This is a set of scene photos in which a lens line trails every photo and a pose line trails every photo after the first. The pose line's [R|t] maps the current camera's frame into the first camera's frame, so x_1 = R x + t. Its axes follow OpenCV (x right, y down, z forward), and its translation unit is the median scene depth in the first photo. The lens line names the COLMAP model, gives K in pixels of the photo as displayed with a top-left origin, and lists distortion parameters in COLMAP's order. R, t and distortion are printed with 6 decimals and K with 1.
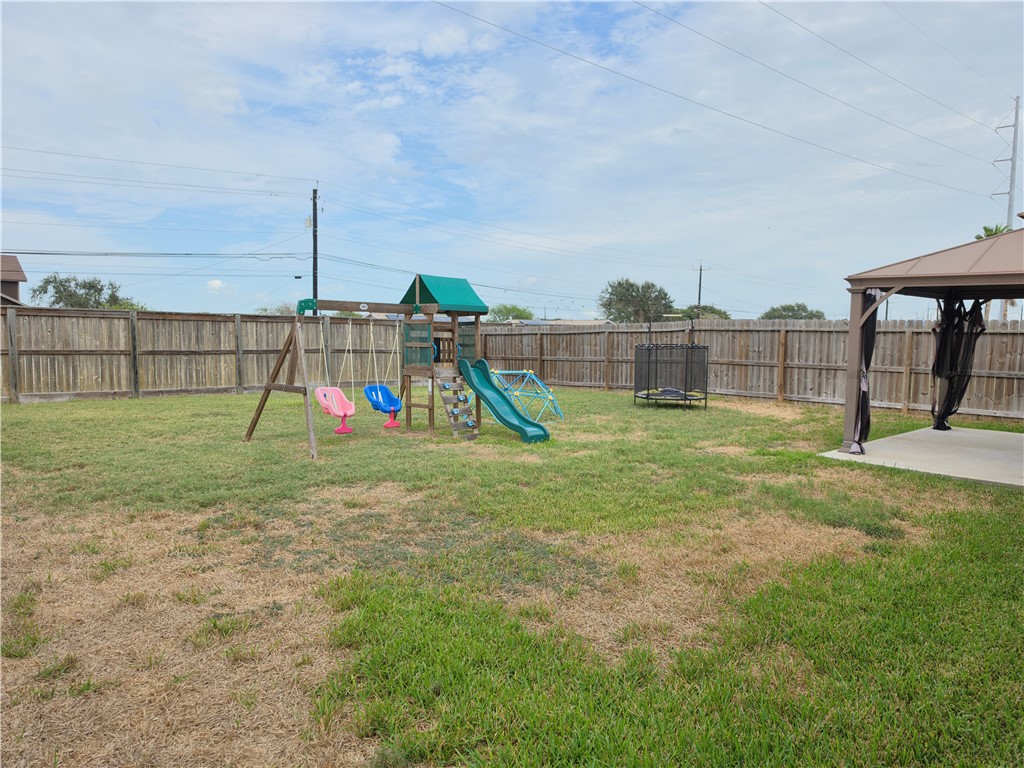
lens RADIAL K [[710.1, 0, 511.6], [0, 710.1, 382.8], [0, 0, 1]] dist [0.060063, -0.065488]
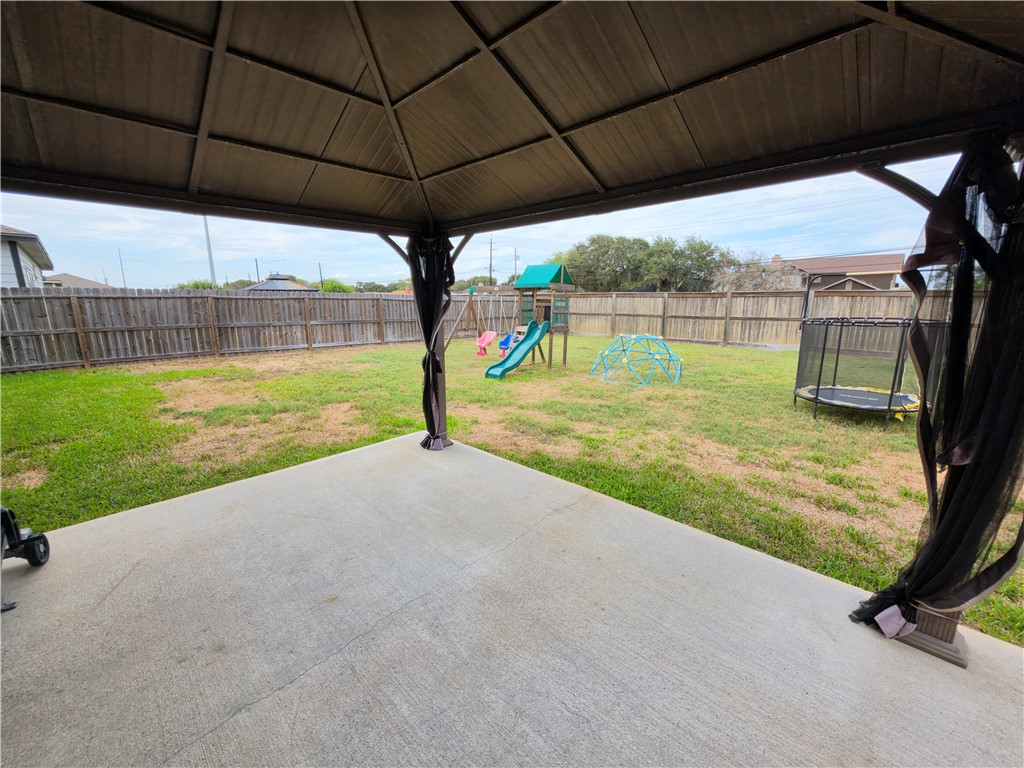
lens RADIAL K [[410.3, 0, 508.9], [0, 410.3, 383.7], [0, 0, 1]] dist [-0.005244, 0.000162]
pose [[0.051477, 0.183275, -0.981713, 0.483866], [-0.068002, 0.981378, 0.179647, -0.033852], [0.996356, 0.057511, 0.062982, 0.545906]]
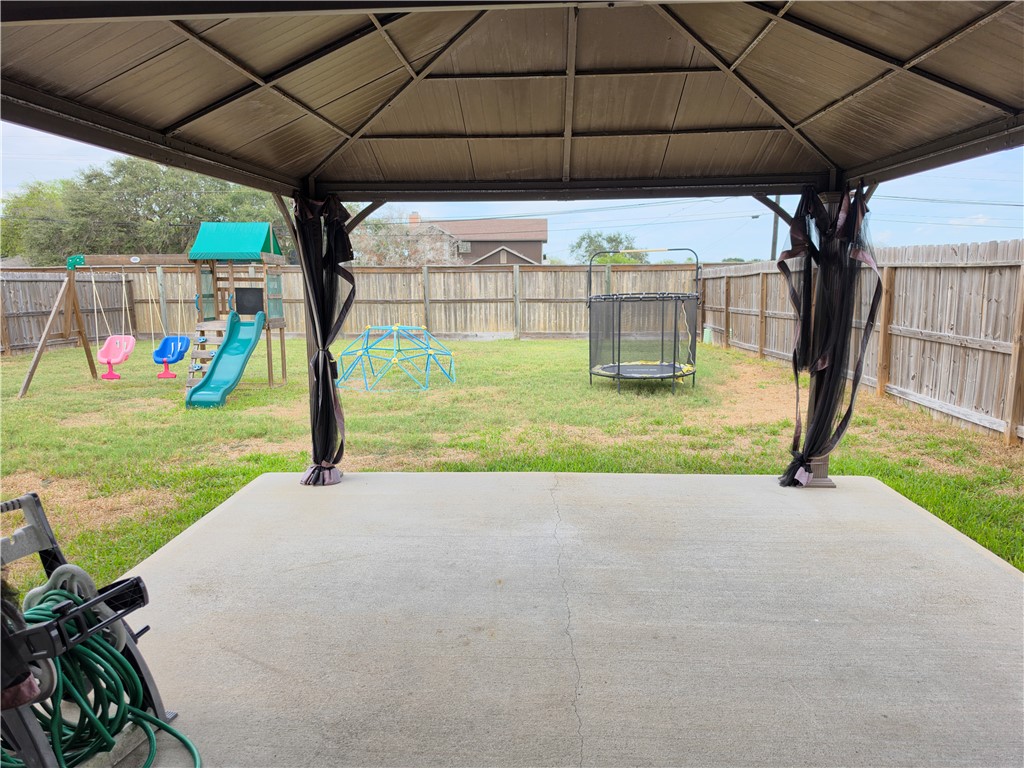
lens RADIAL K [[710.1, 0, 509.8], [0, 710.1, 382.5], [0, 0, 1]] dist [0.060063, -0.065488]
pose [[0.697504, 0.085619, -0.711447, 0.520119], [-0.031035, 0.995514, 0.089378, -0.022610], [0.715908, -0.040262, 0.697033, 0.361733]]
